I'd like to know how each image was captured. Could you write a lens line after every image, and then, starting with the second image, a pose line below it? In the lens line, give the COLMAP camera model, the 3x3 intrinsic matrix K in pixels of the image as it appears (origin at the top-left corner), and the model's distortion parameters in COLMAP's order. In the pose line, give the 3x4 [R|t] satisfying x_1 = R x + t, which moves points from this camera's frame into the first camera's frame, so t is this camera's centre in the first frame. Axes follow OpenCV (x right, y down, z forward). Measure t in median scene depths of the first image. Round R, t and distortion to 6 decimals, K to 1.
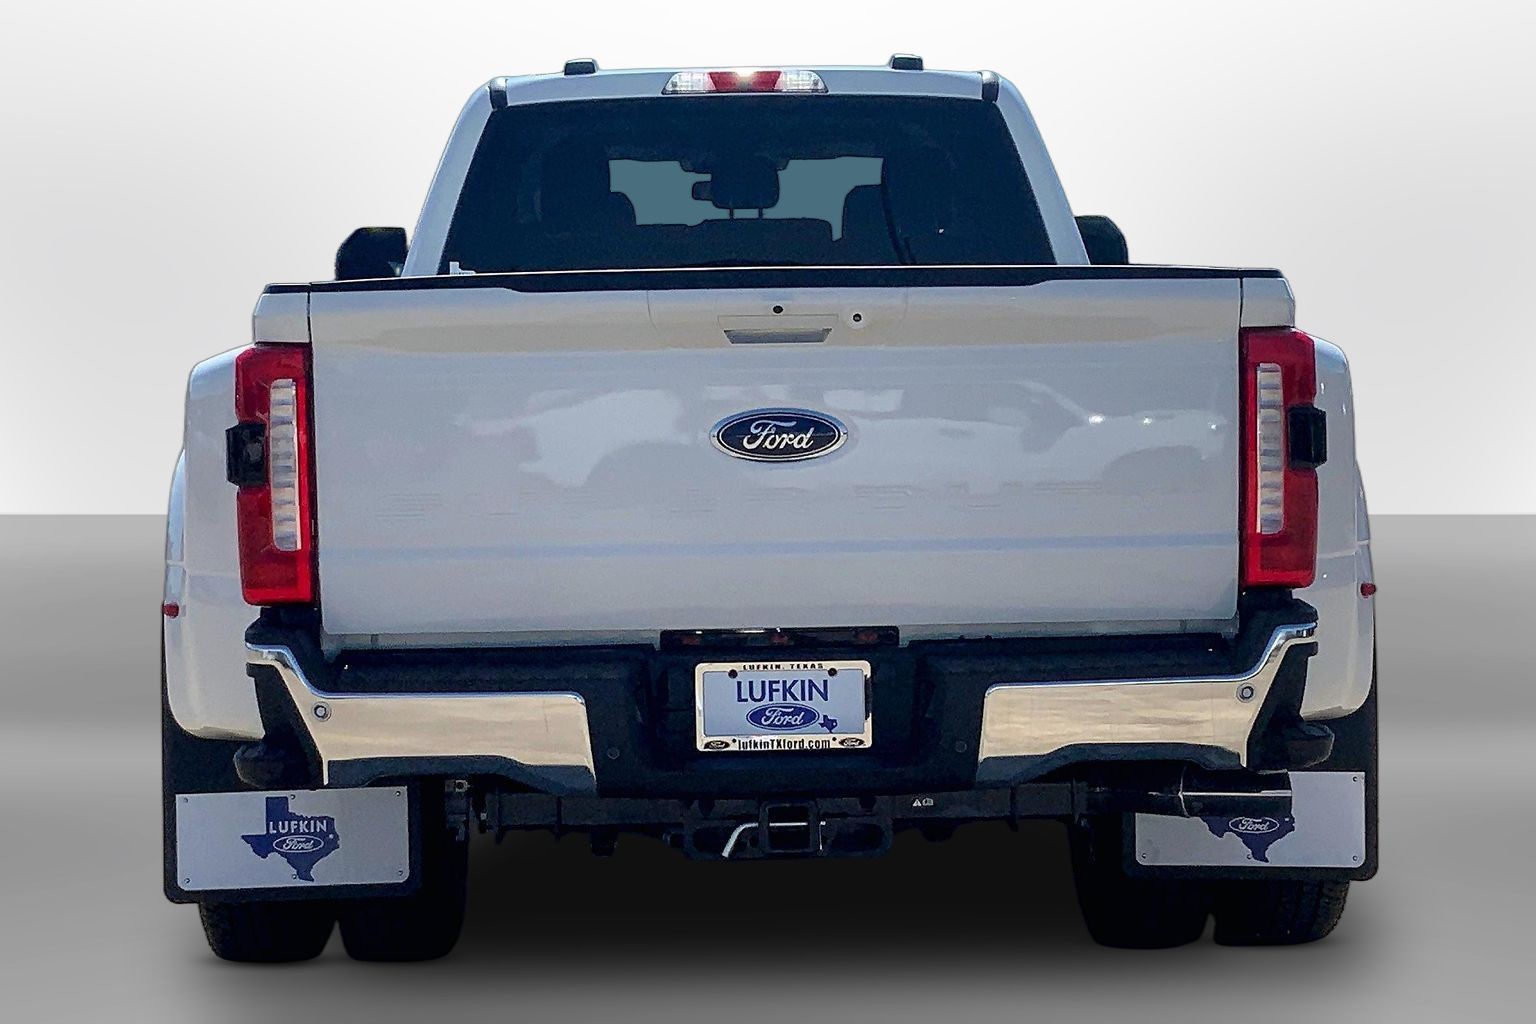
lens RADIAL K [[2728.4, 0, 768.0], [0, 2728.4, 512.0], [0, 0, 1]] dist [-0.000873, 0.044753]
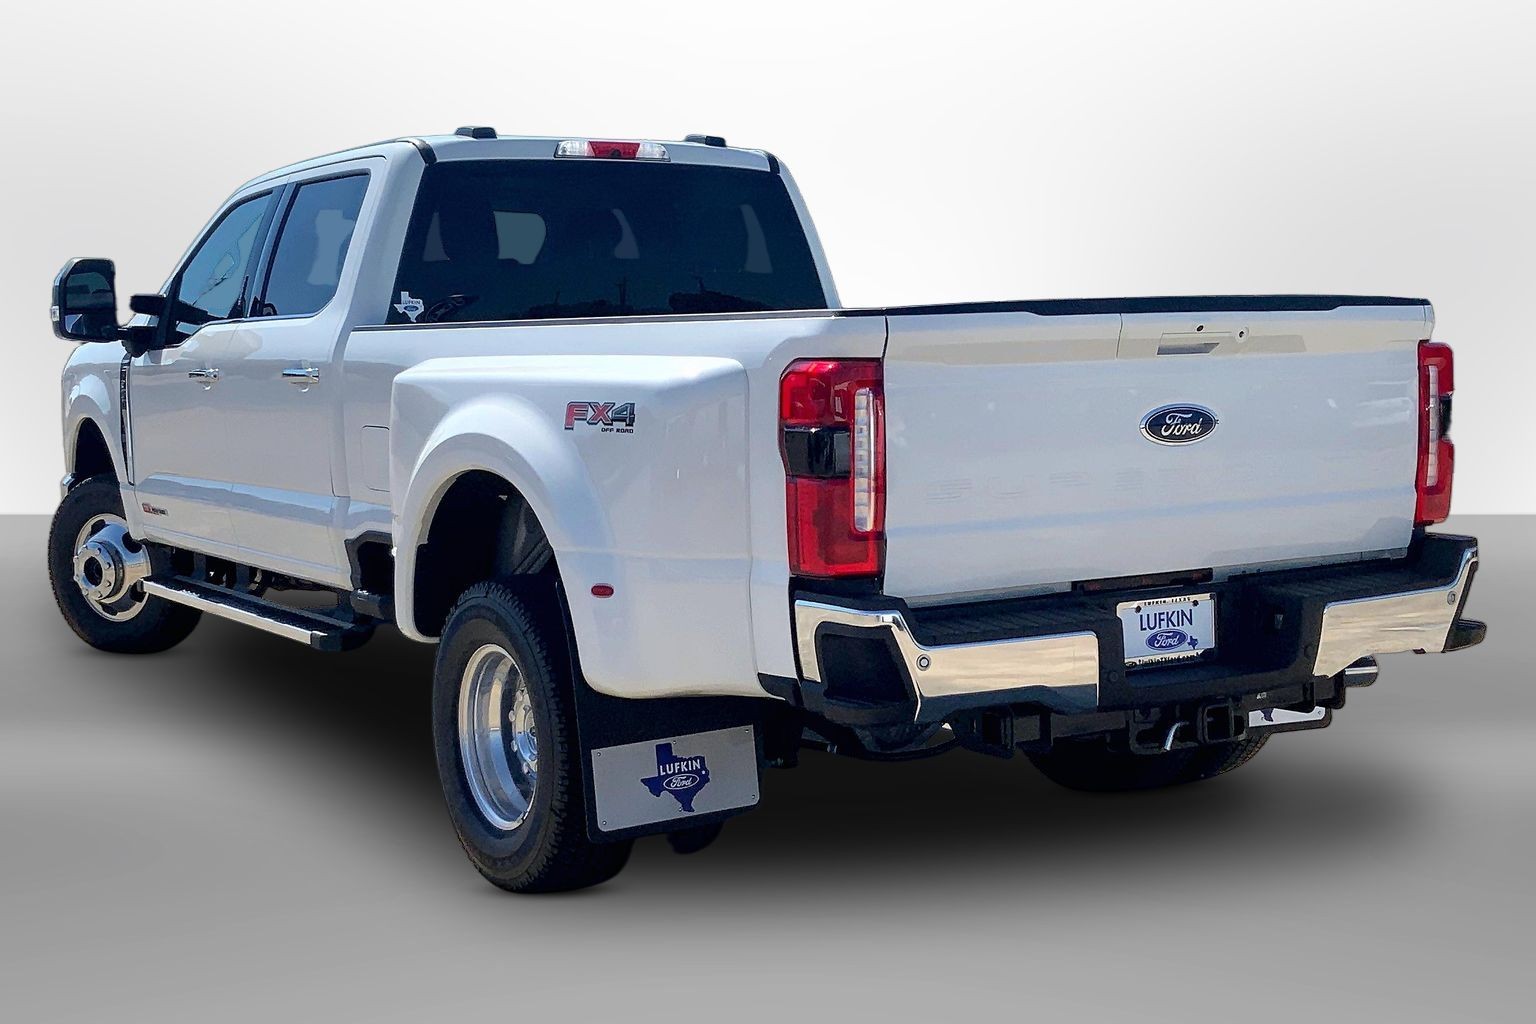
lens RADIAL K [[2008.7, 0, 768.0], [0, 2008.7, 512.0], [0, 0, 1]] dist [0.055841, 0.008237]
pose [[0.877781, -0.045006, 0.476943, -0.619578], [0.038810, 0.998986, 0.022841, -0.015709], [-0.477487, -0.001539, 0.878637, 0.240659]]
